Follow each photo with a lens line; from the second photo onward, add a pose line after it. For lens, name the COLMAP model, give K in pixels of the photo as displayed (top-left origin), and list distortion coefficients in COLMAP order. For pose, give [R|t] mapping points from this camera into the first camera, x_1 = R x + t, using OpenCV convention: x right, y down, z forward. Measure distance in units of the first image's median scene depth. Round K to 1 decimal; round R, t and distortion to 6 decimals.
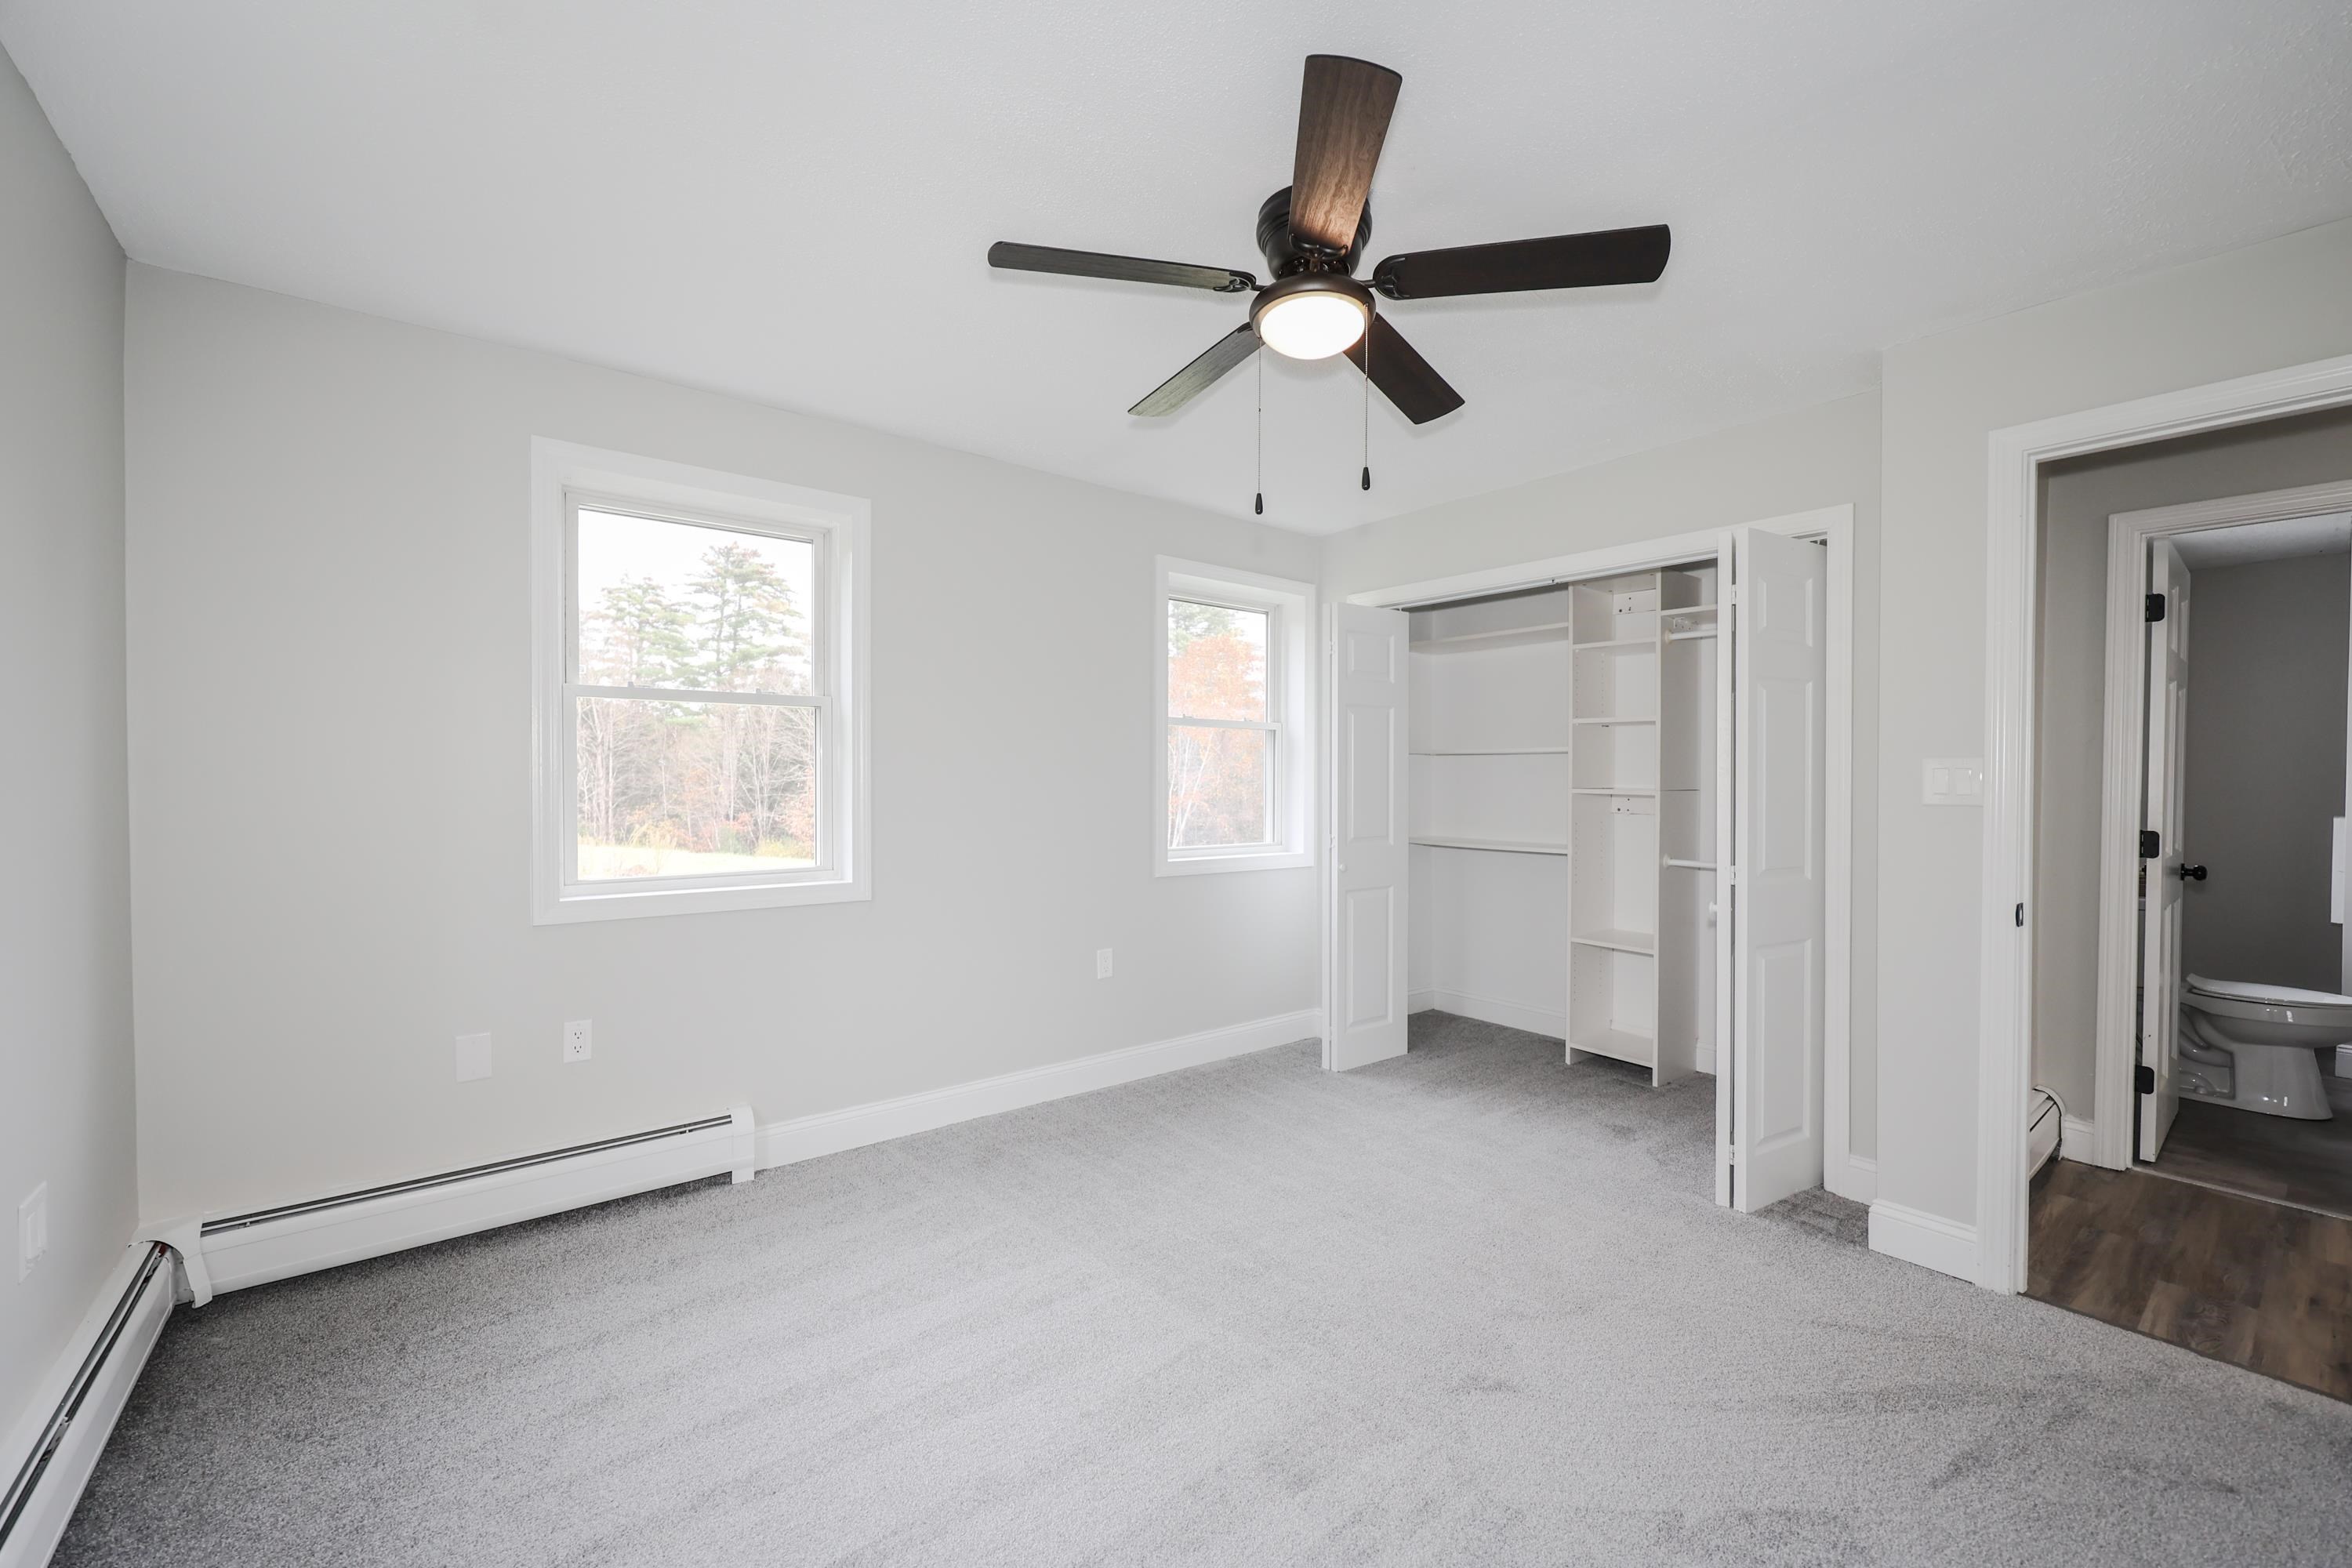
lens RADIAL K [[943.3, 0, 1190.7], [0, 943.3, 785.7], [0, 0, 1]] dist [0.002300, -0.000141]
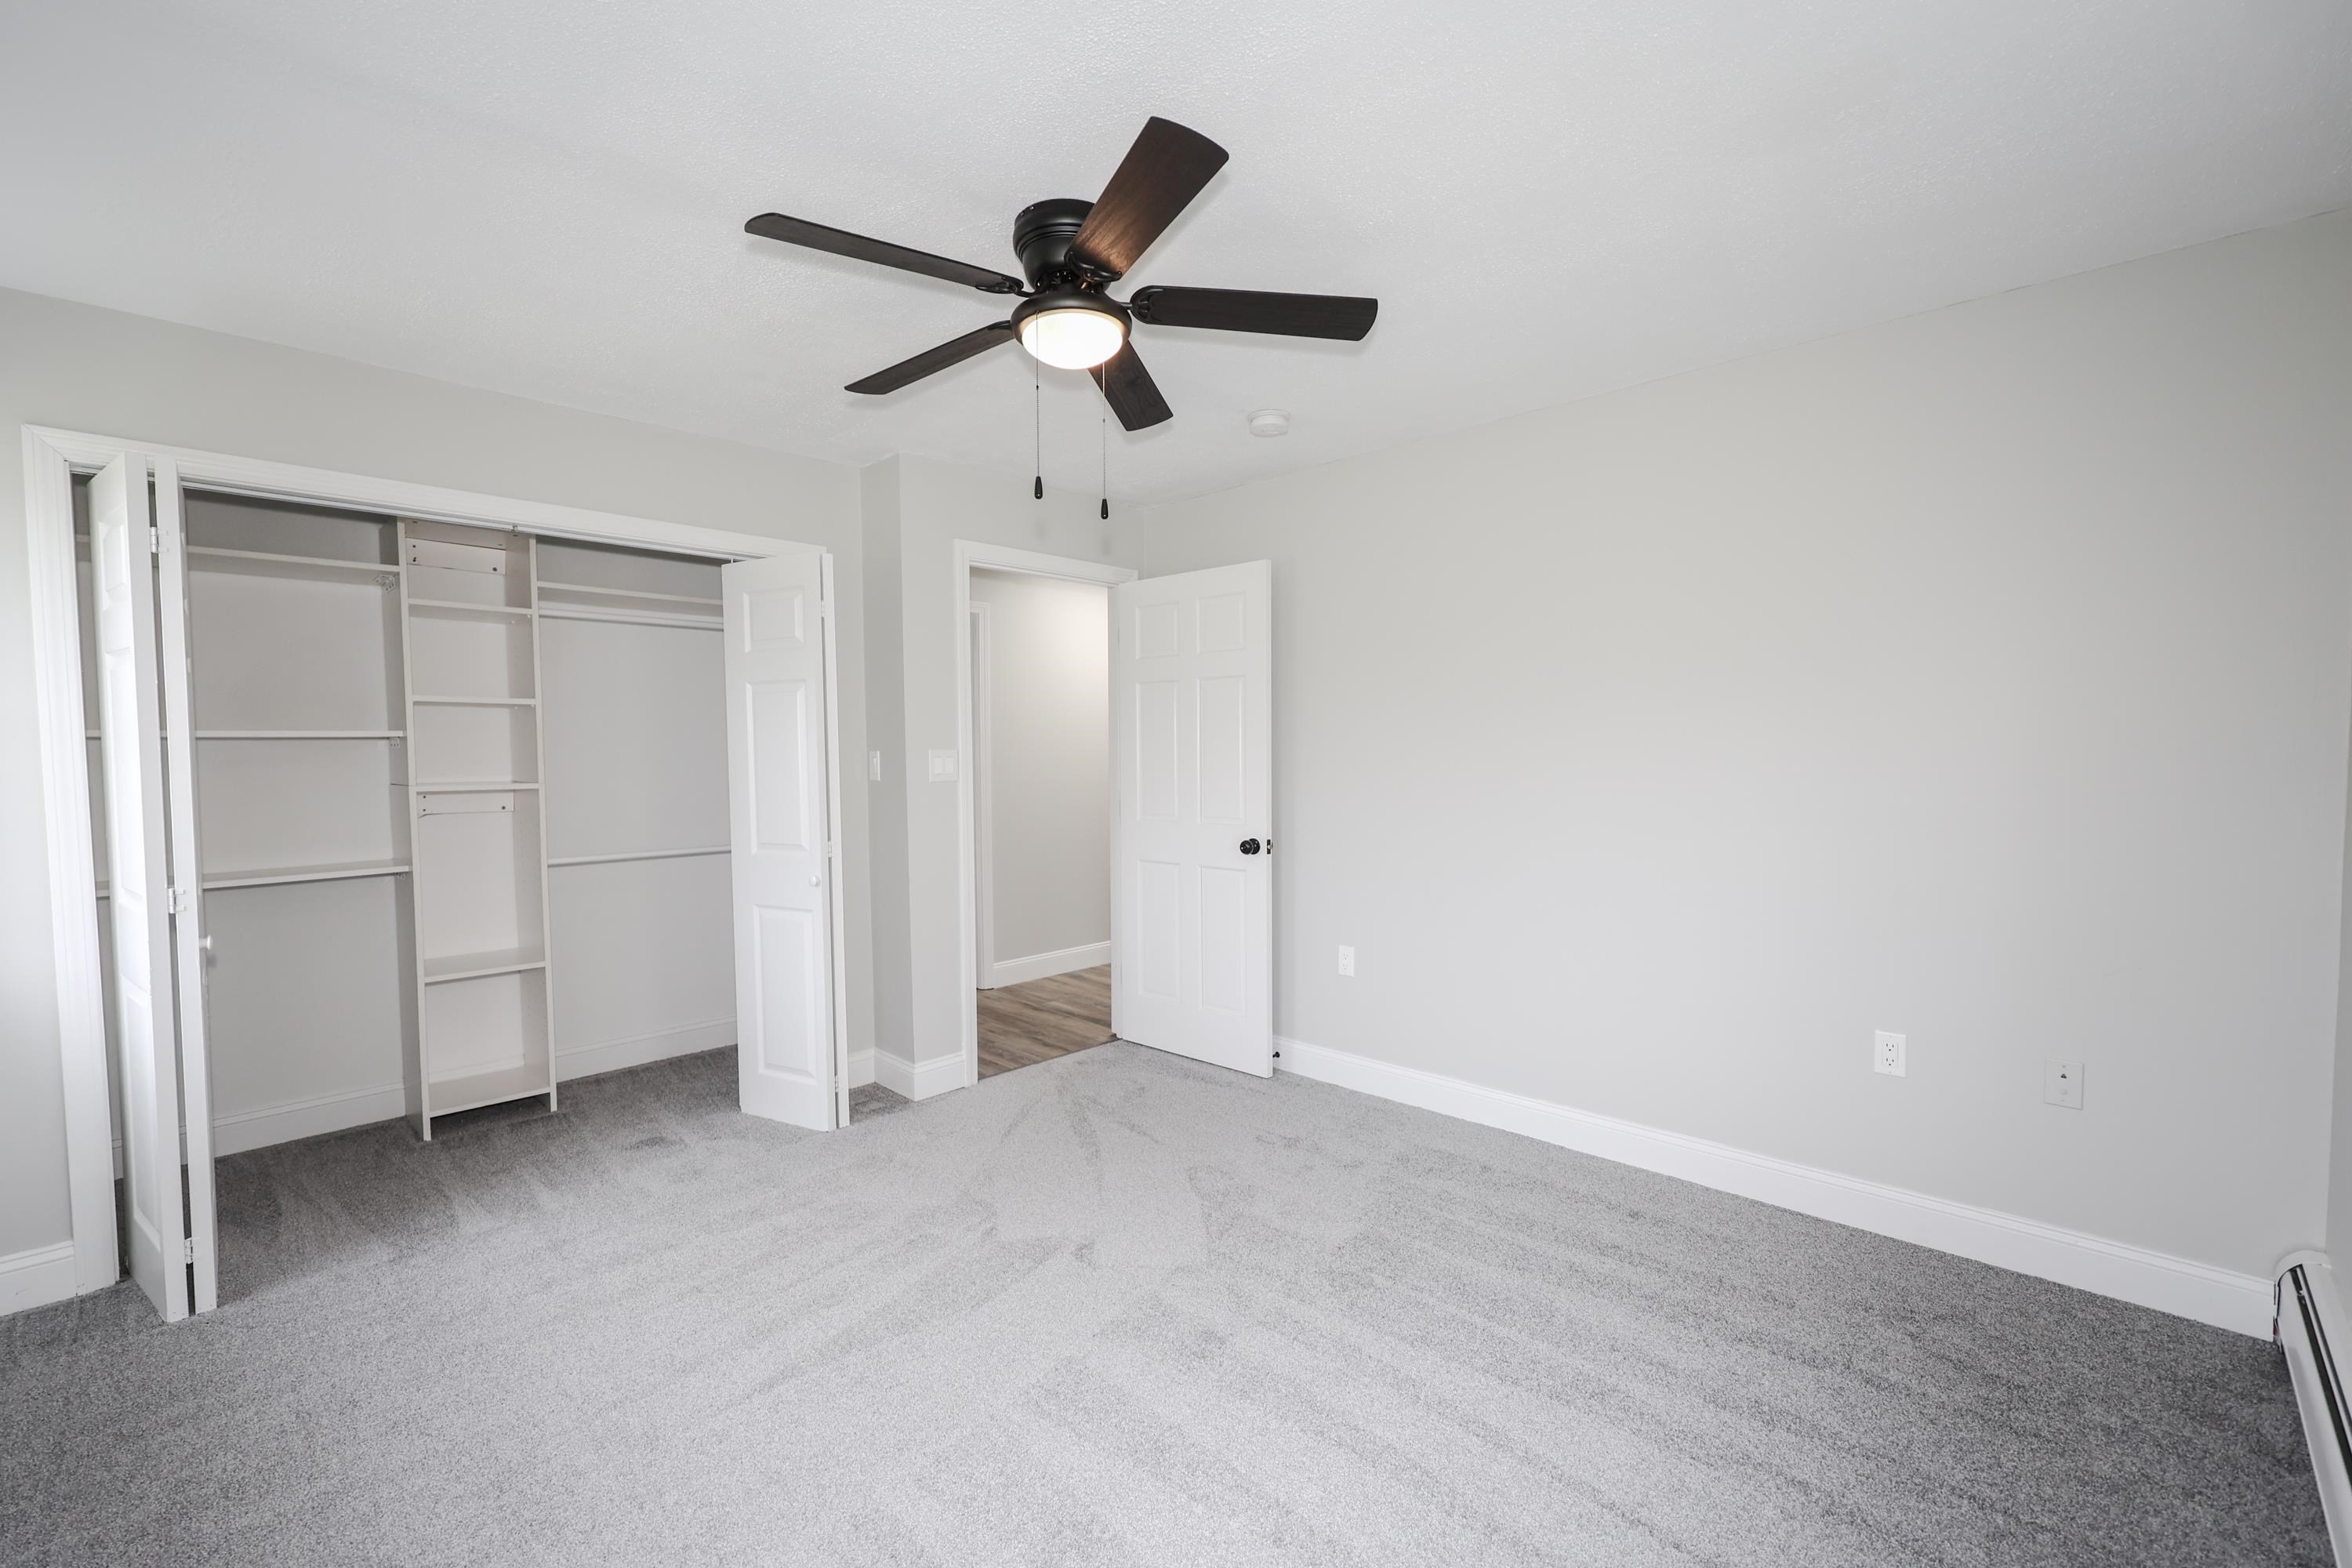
lens RADIAL K [[978.0, 0, 1176.0], [0, 978.0, 784.0], [0, 0, 1]] dist [0.004662, -0.000890]
pose [[-0.120685, -0.034467, 0.992092, -0.662486], [0.018457, 0.999146, 0.036958, -0.021755], [-0.992519, 0.022771, -0.119945, 0.695405]]
